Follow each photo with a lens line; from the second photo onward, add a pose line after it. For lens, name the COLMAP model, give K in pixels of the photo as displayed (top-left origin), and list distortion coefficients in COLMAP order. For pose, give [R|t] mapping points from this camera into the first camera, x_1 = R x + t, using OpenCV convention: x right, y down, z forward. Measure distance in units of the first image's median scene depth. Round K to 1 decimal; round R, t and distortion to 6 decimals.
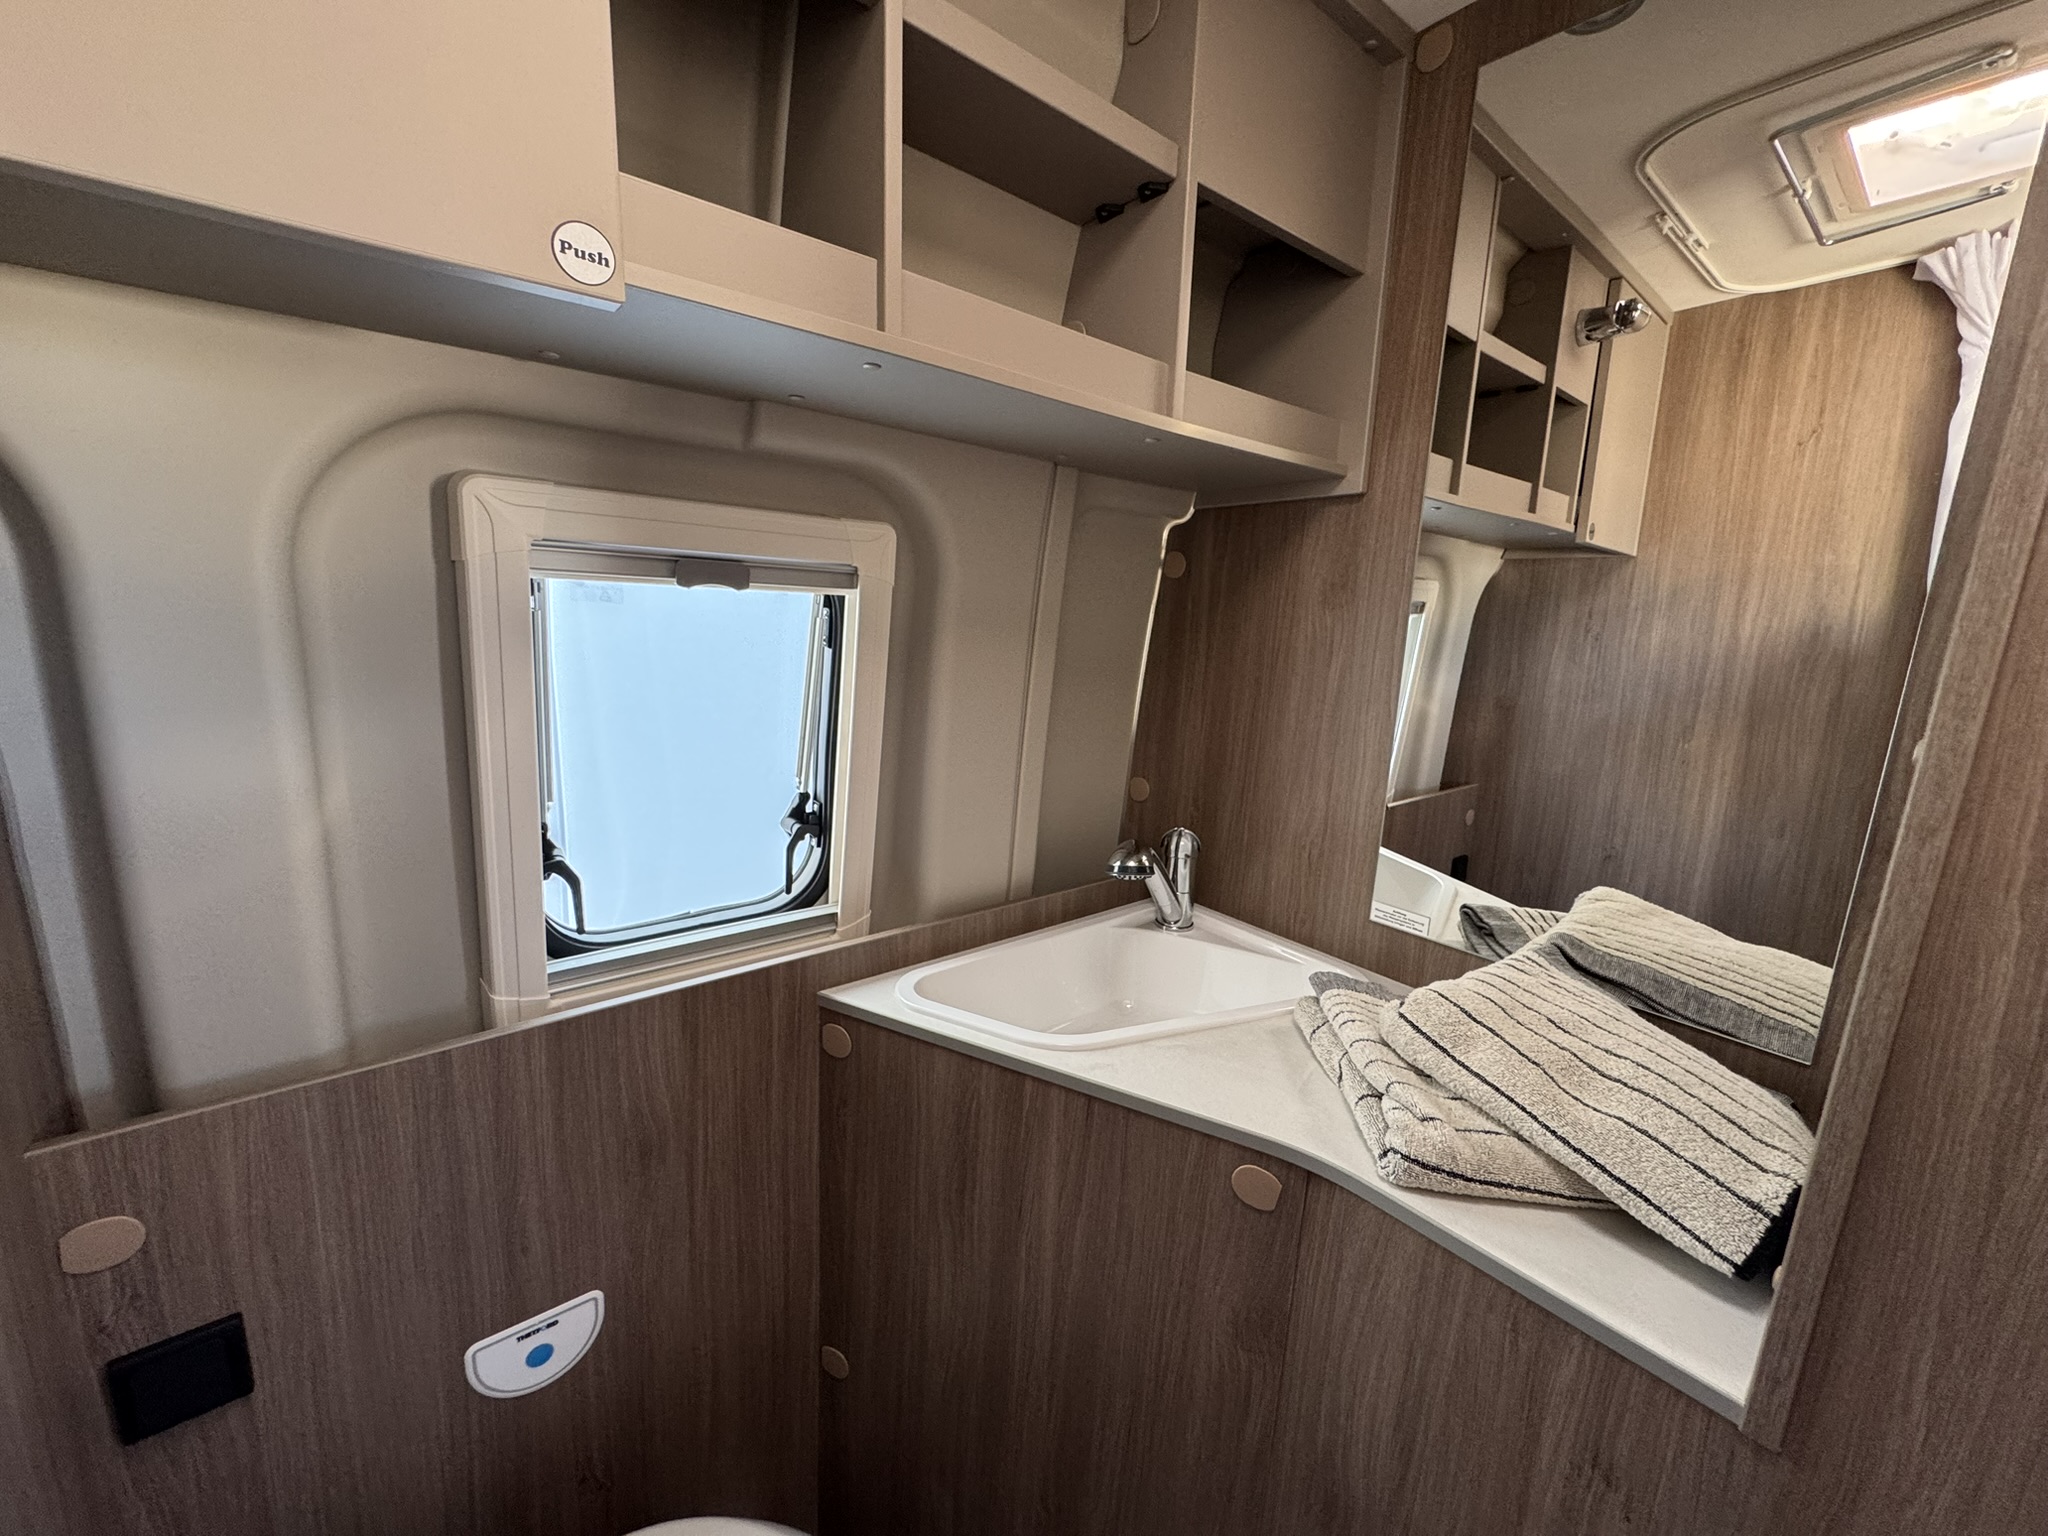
lens RADIAL K [[823.3, 0, 1068.6], [0, 823.3, 760.2], [0, 0, 1]] dist [-0.013041, -0.000634]
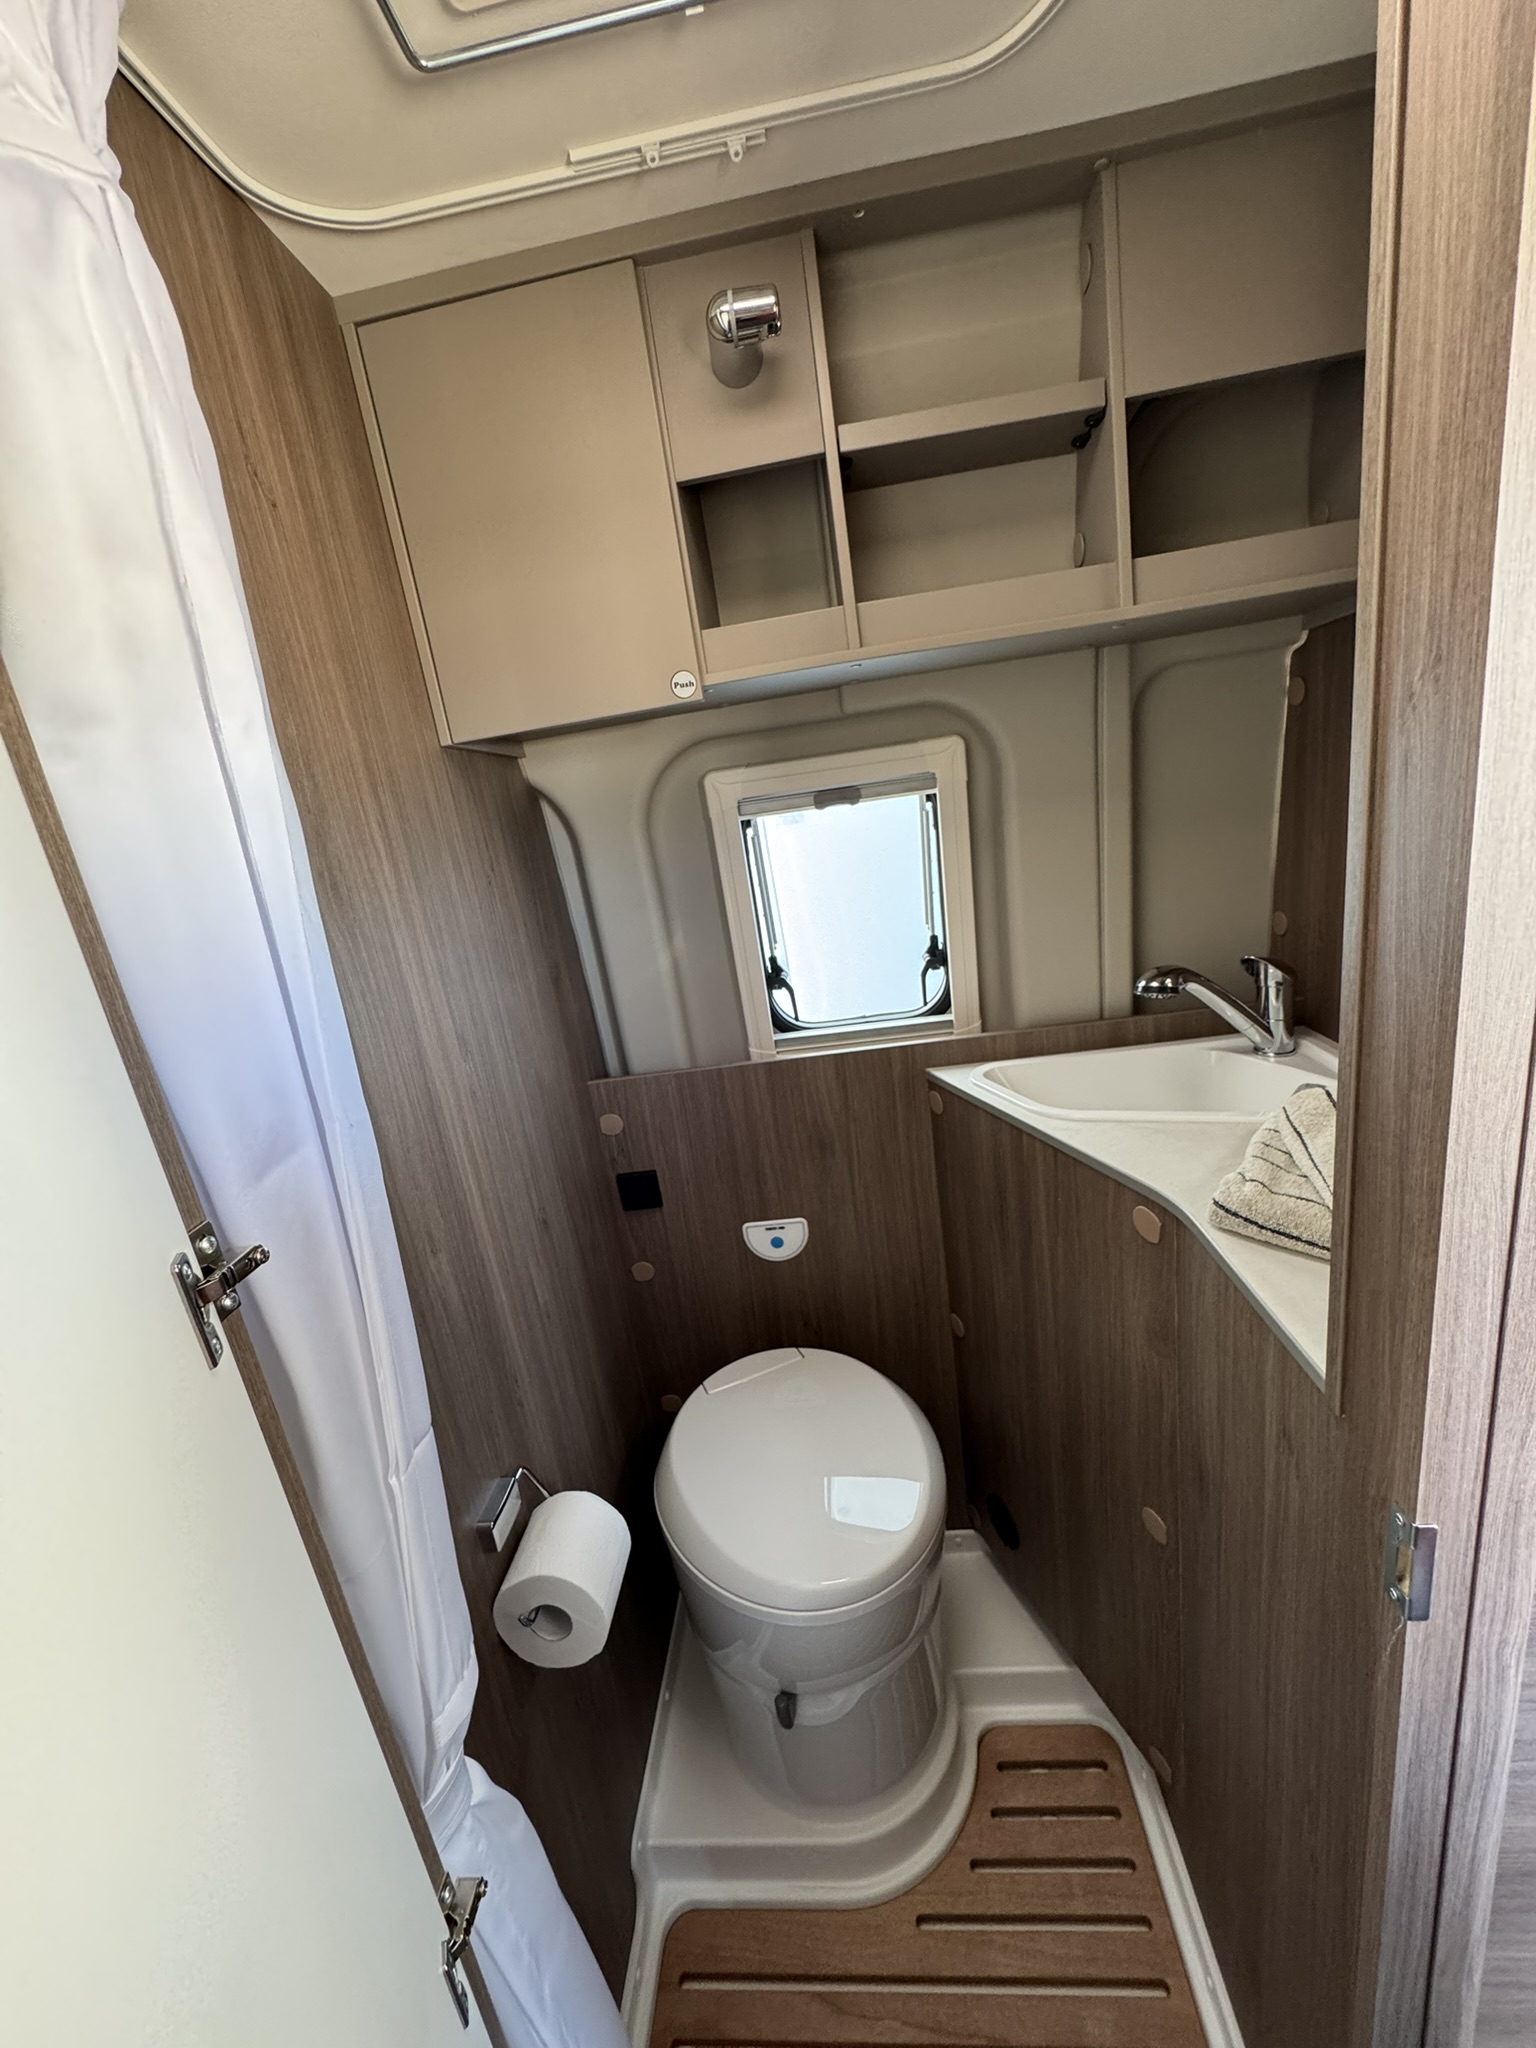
lens RADIAL K [[848.2, 0, 768.0], [0, 848.2, 1024.0], [0, 0, 1]] dist [-0.052703, -0.000043]
pose [[0.680402, 0.033305, -0.732082, 0.687490], [0.051839, 0.994277, 0.093412, 0.050502], [0.731003, -0.101508, 0.674782, -0.252724]]
